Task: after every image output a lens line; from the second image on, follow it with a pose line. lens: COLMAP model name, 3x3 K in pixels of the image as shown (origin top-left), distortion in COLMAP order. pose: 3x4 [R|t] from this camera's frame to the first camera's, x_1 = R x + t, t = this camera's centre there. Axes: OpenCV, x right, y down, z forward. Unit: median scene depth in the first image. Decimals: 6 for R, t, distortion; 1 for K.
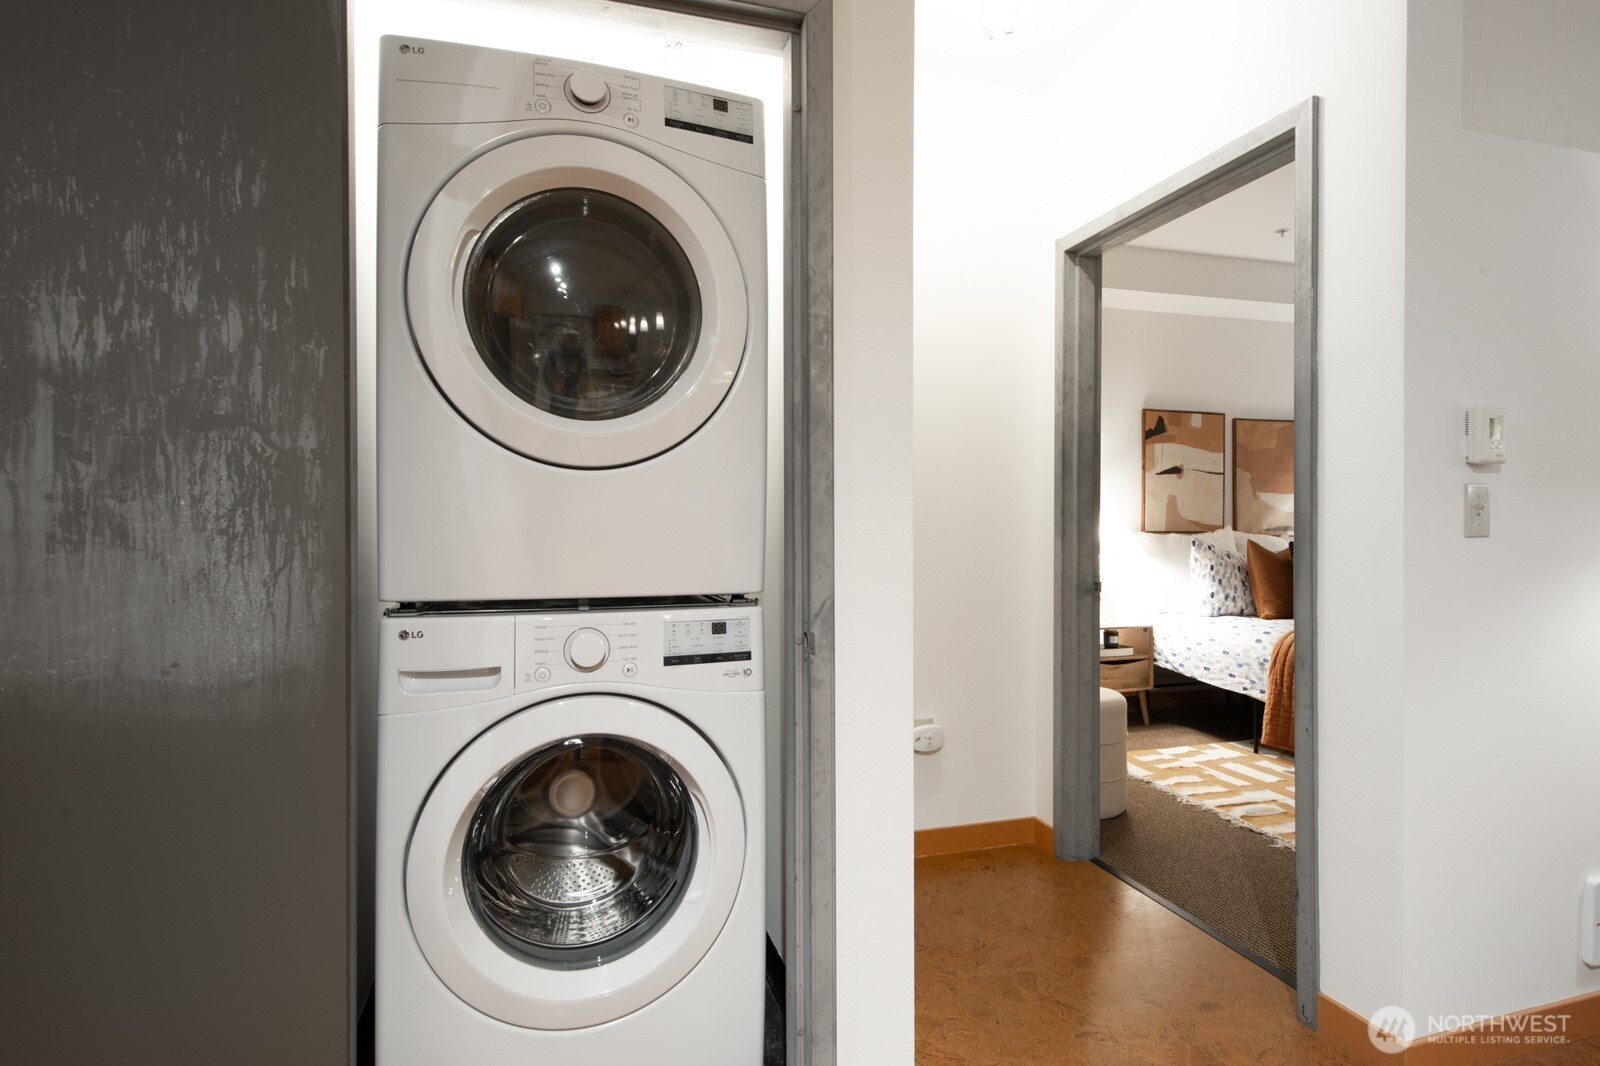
lens RADIAL K [[816.7, 0, 800.0], [0, 816.7, 533.0], [0, 0, 1]] dist [0.001167, 0.000002]
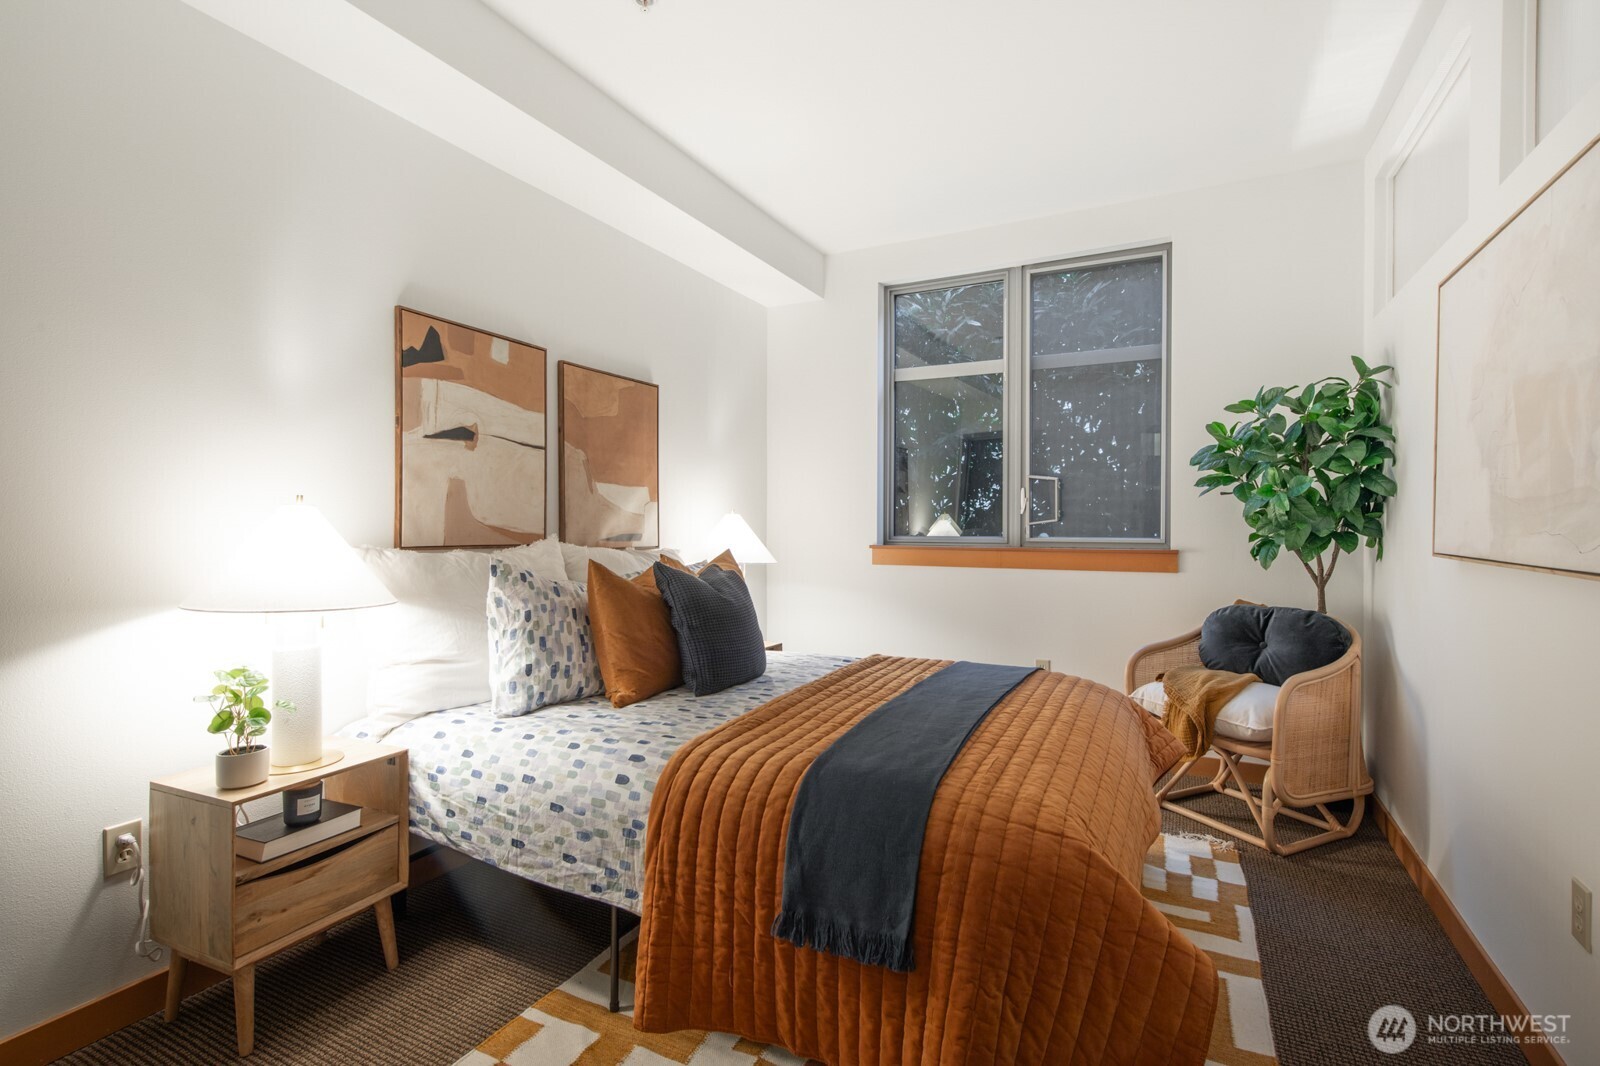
lens RADIAL K [[736.4, 0, 795.2], [0, 736.4, 523.7], [0, 0, 1]] dist [0.020192, -0.000107]
pose [[0.683721, 0.003288, 0.729736, 0.274994], [0.007864, 0.999899, -0.011873, -0.009759], [-0.729701, 0.013857, 0.683626, 0.548800]]
